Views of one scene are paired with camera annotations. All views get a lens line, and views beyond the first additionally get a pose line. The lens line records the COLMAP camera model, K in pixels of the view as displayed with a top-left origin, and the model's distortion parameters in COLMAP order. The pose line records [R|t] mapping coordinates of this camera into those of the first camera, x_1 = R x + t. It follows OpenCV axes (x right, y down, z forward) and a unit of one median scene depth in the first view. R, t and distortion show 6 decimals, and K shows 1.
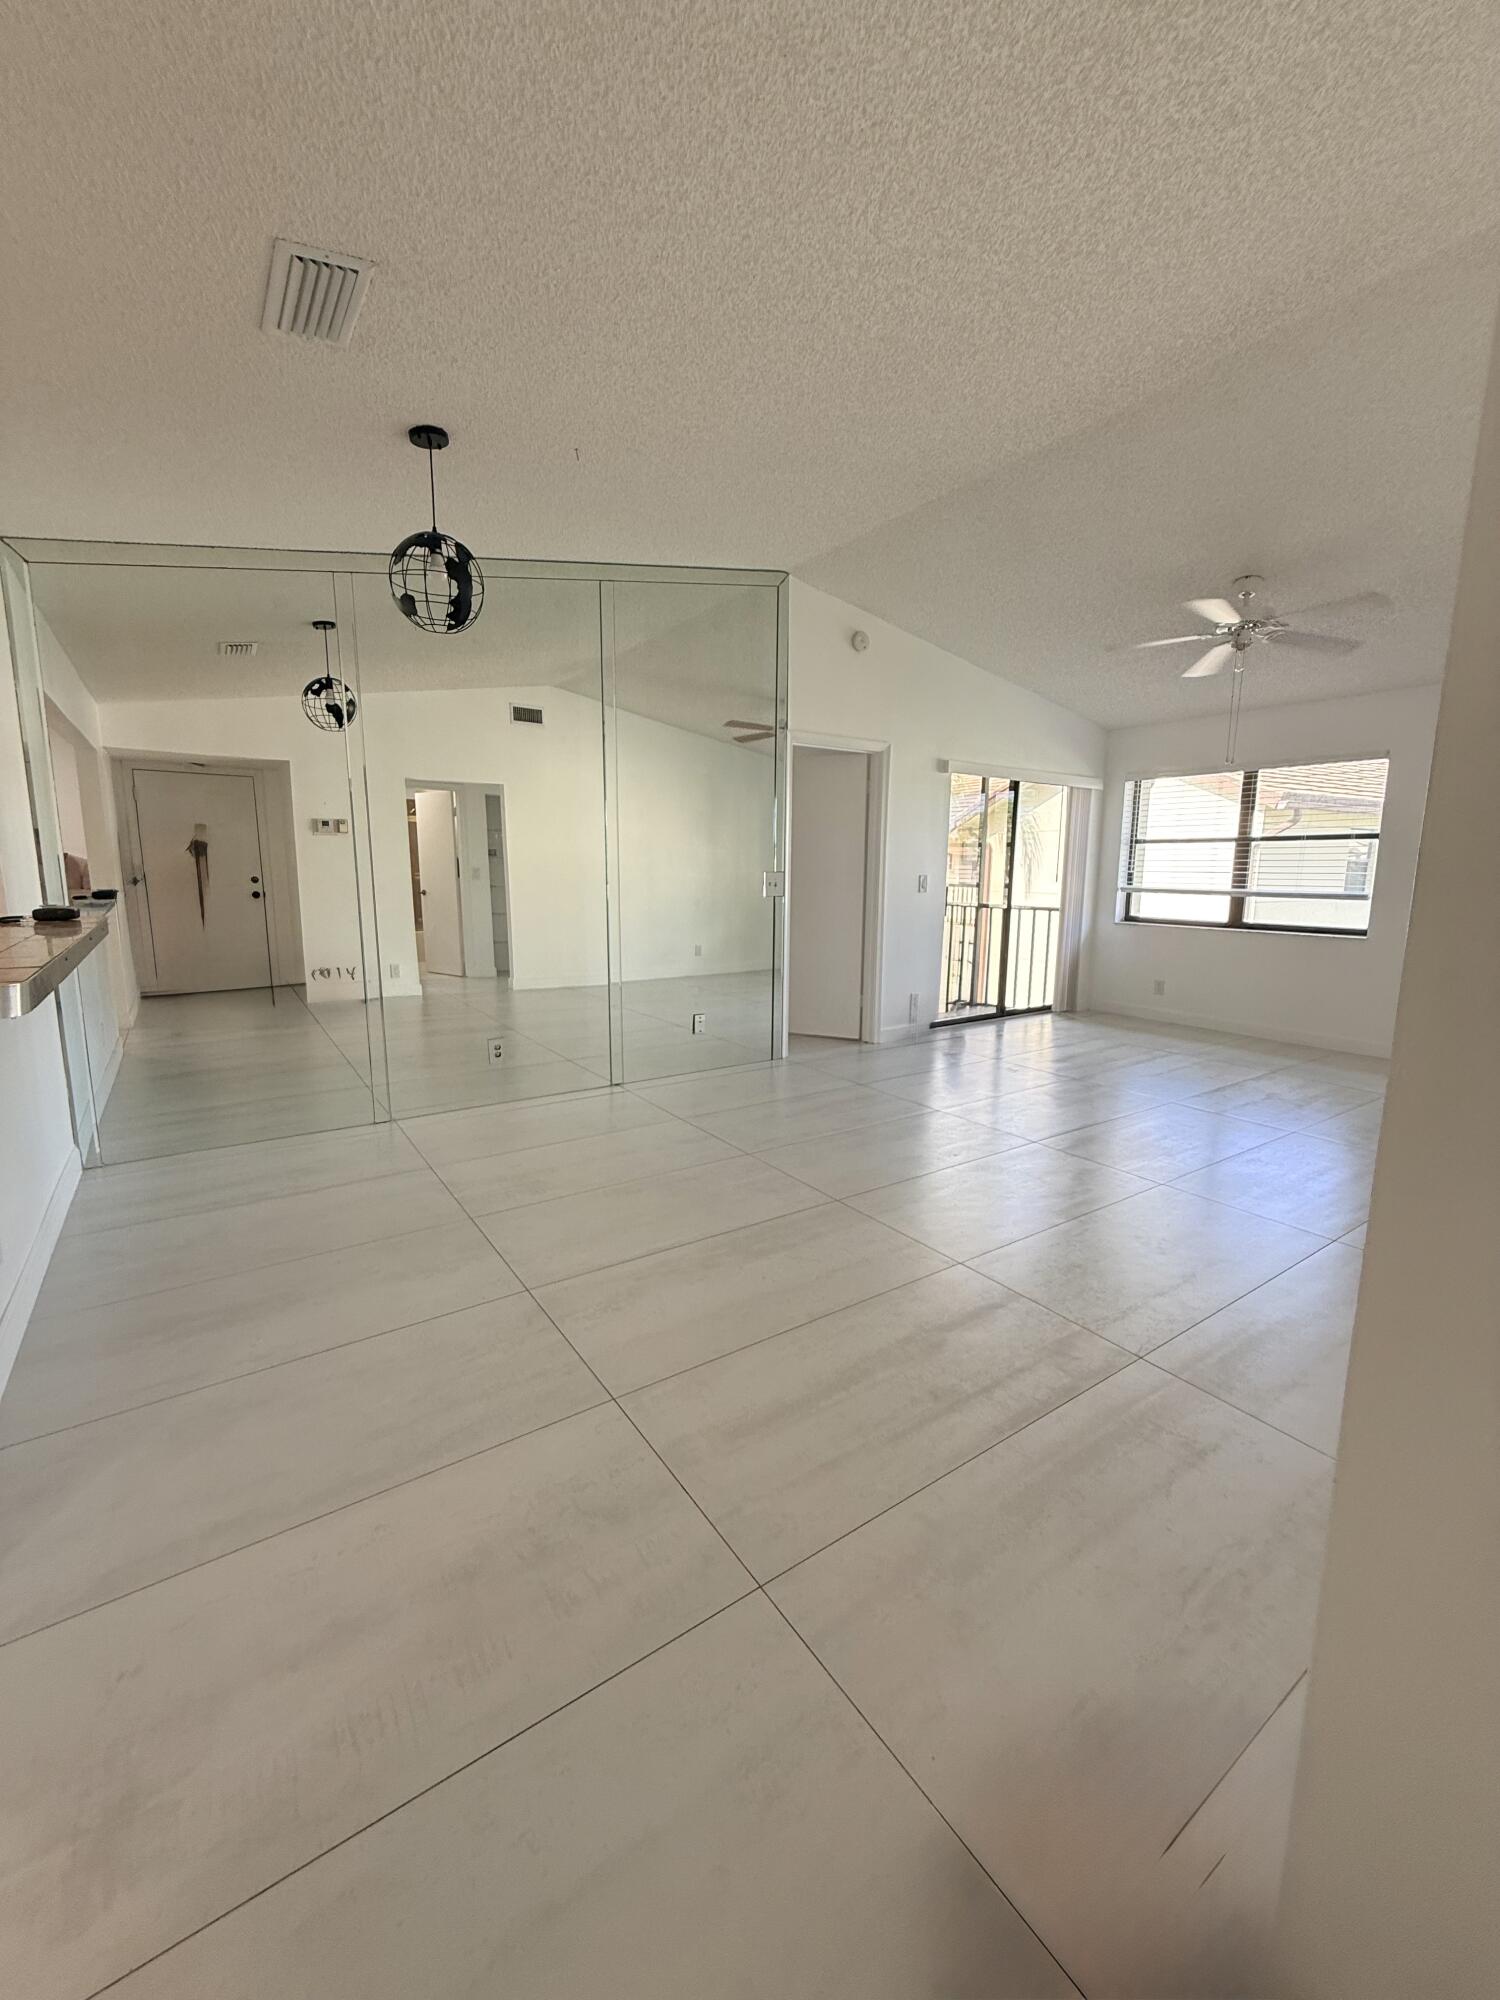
lens RADIAL K [[801.0, 0, 750.3], [0, 801.0, 994.7], [0, 0, 1]] dist [0.000880, 0.000537]
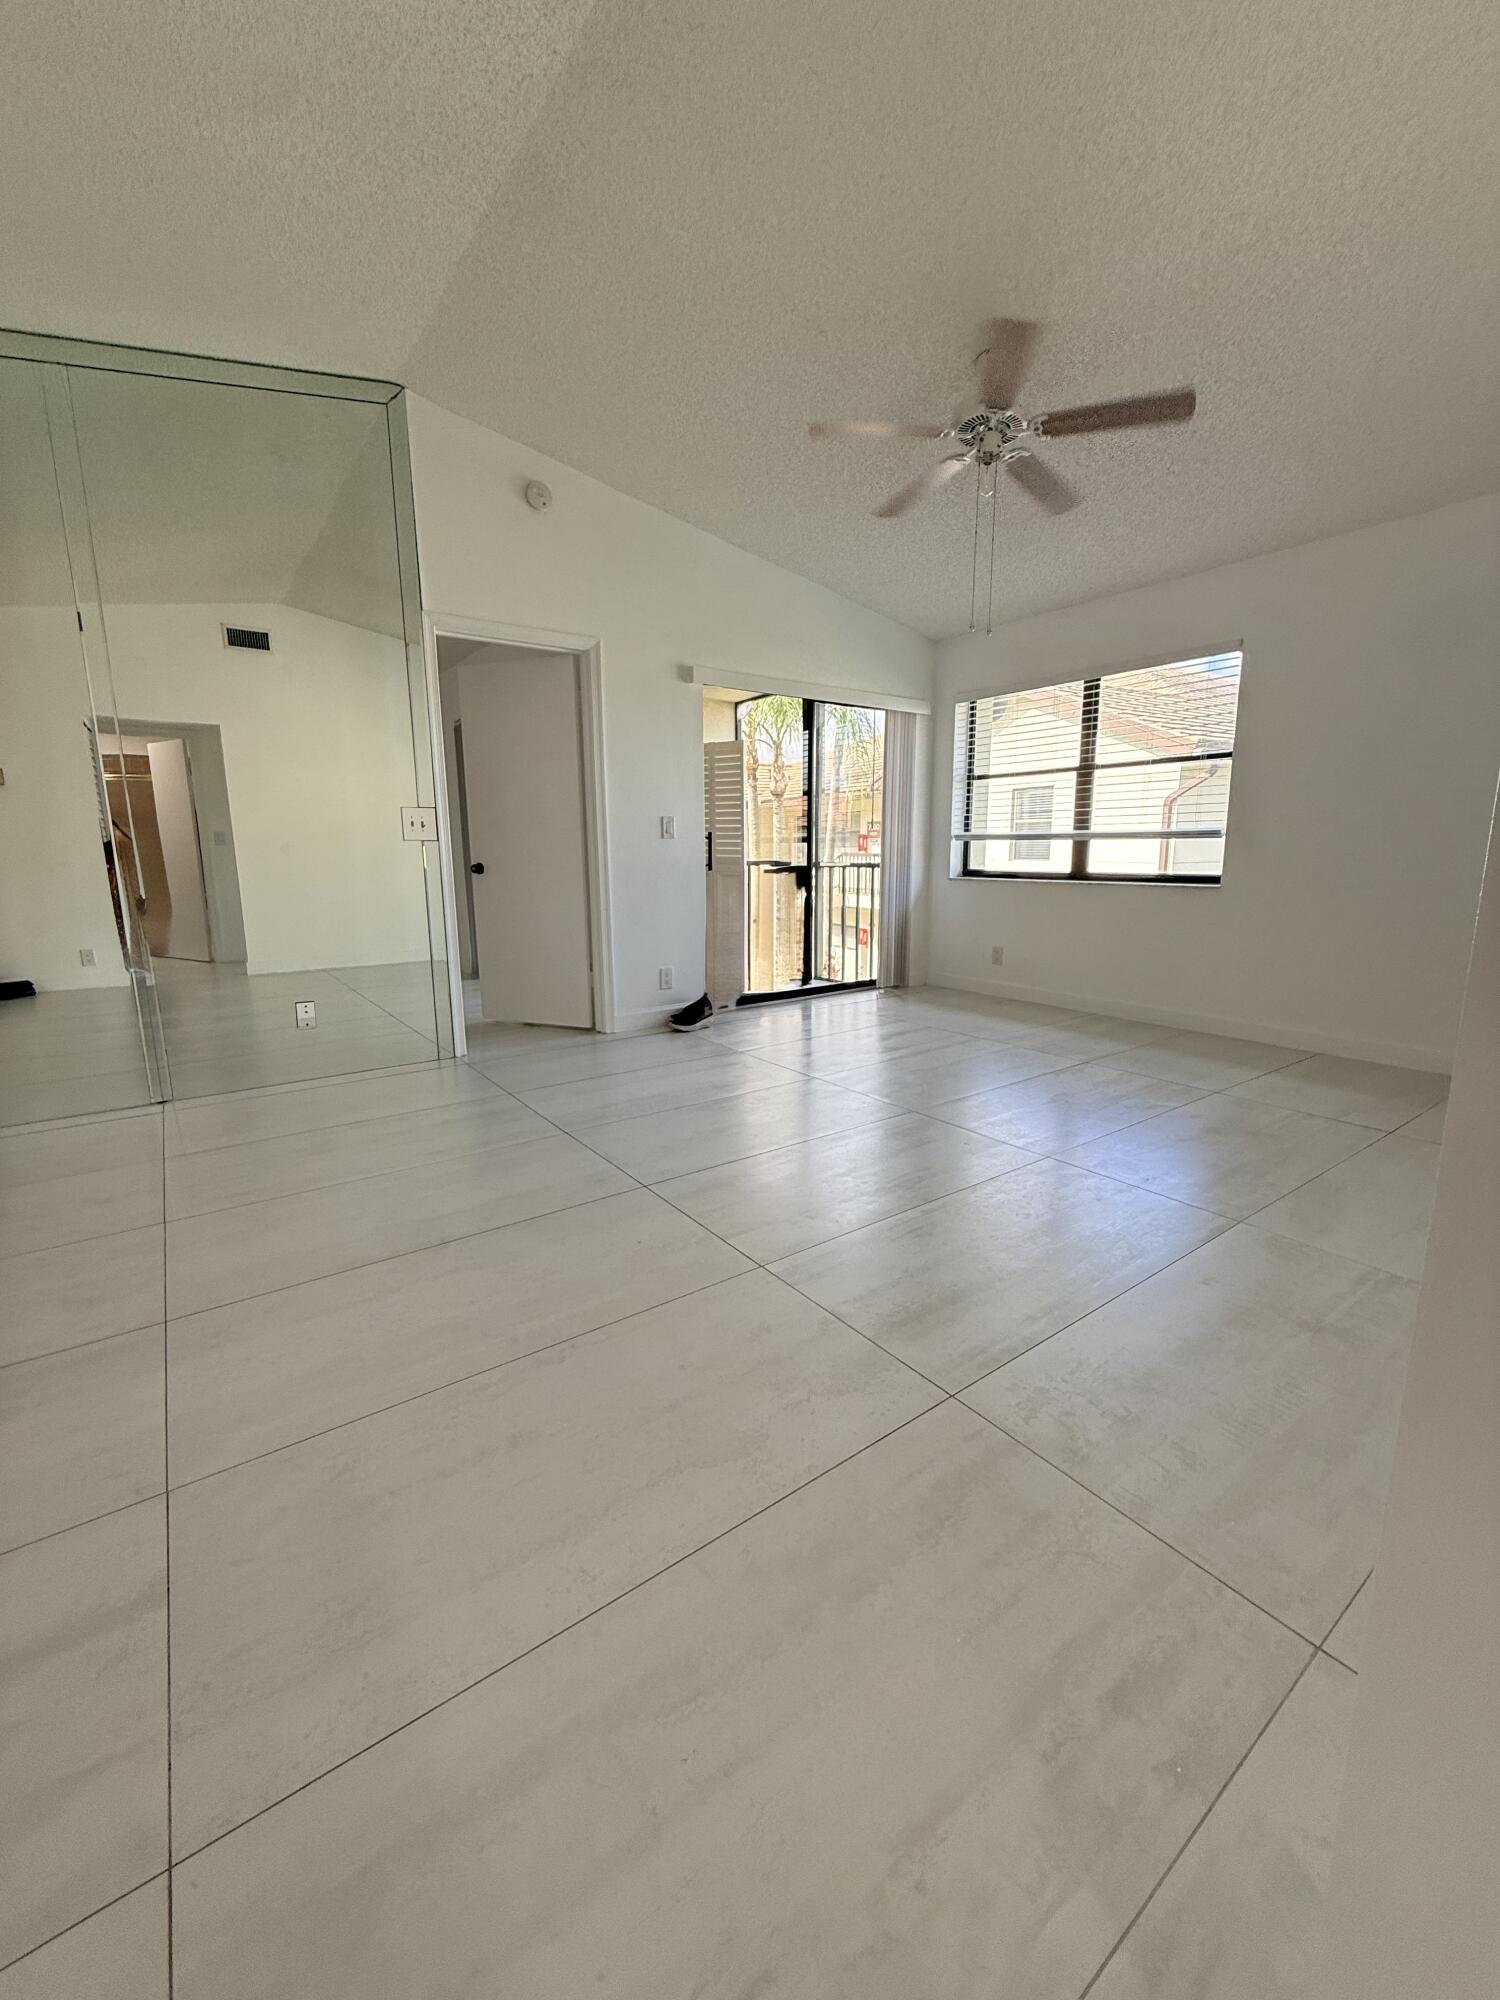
lens RADIAL K [[802.1, 0, 751.1], [0, 802.1, 1021.2], [0, 0, 1]] dist [-0.011003, 0.000052]
pose [[0.999502, -0.023692, 0.020838, 0.254419], [0.022484, 0.998154, 0.056414, 0.006823], [-0.022136, -0.055917, 0.998190, 0.190772]]
